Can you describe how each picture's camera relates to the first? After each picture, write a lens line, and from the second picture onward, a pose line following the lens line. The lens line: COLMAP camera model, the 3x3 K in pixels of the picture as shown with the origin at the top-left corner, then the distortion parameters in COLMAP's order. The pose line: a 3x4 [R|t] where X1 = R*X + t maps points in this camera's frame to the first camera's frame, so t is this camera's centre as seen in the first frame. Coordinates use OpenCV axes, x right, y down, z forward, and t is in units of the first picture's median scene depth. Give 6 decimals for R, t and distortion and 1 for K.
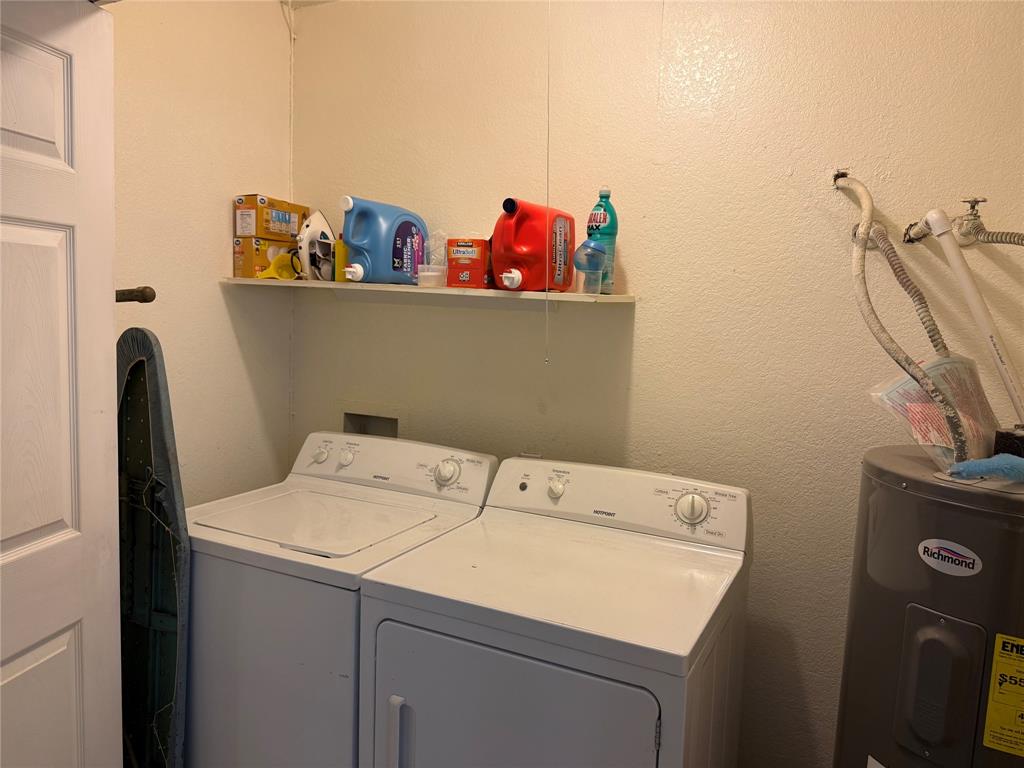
lens RADIAL K [[730.1, 0, 510.6], [0, 730.1, 387.6], [0, 0, 1]] dist [0.083340, -0.091914]
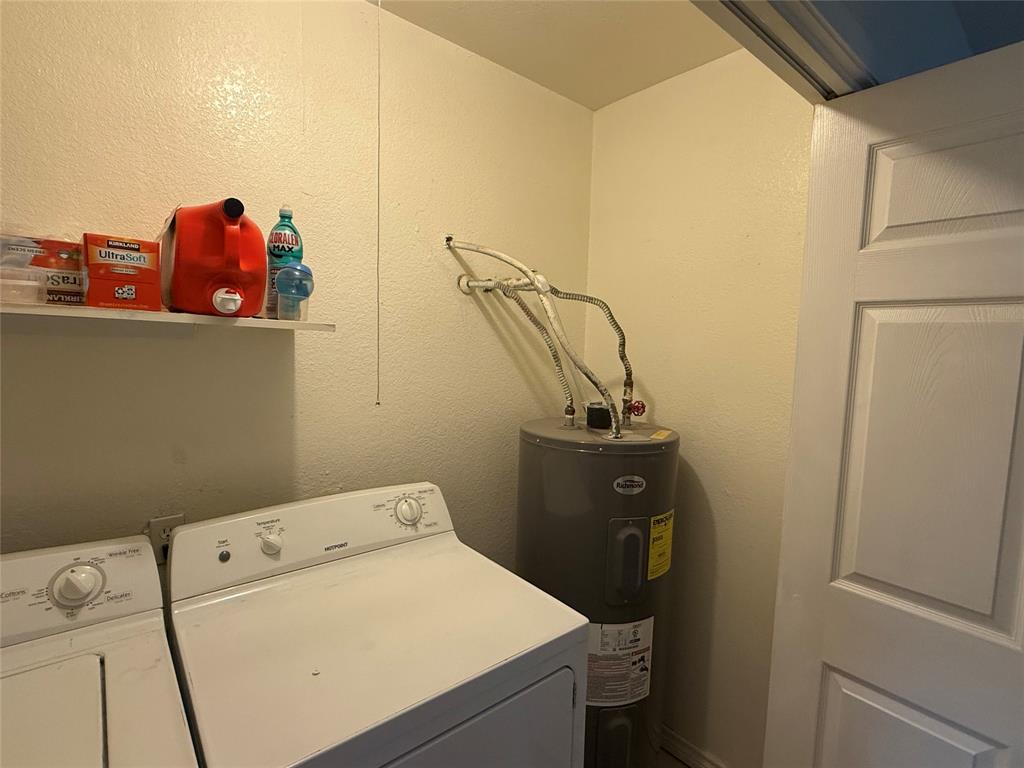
lens RADIAL K [[507.6, 0, 511.0], [0, 507.6, 383.8], [0, 0, 1]] dist [0.003887, 0.000117]
pose [[0.396942, -0.102093, 0.912148, -0.367728], [0.082291, 0.993751, 0.075416, -0.075042], [-0.914147, 0.045125, 0.402863, 0.491699]]
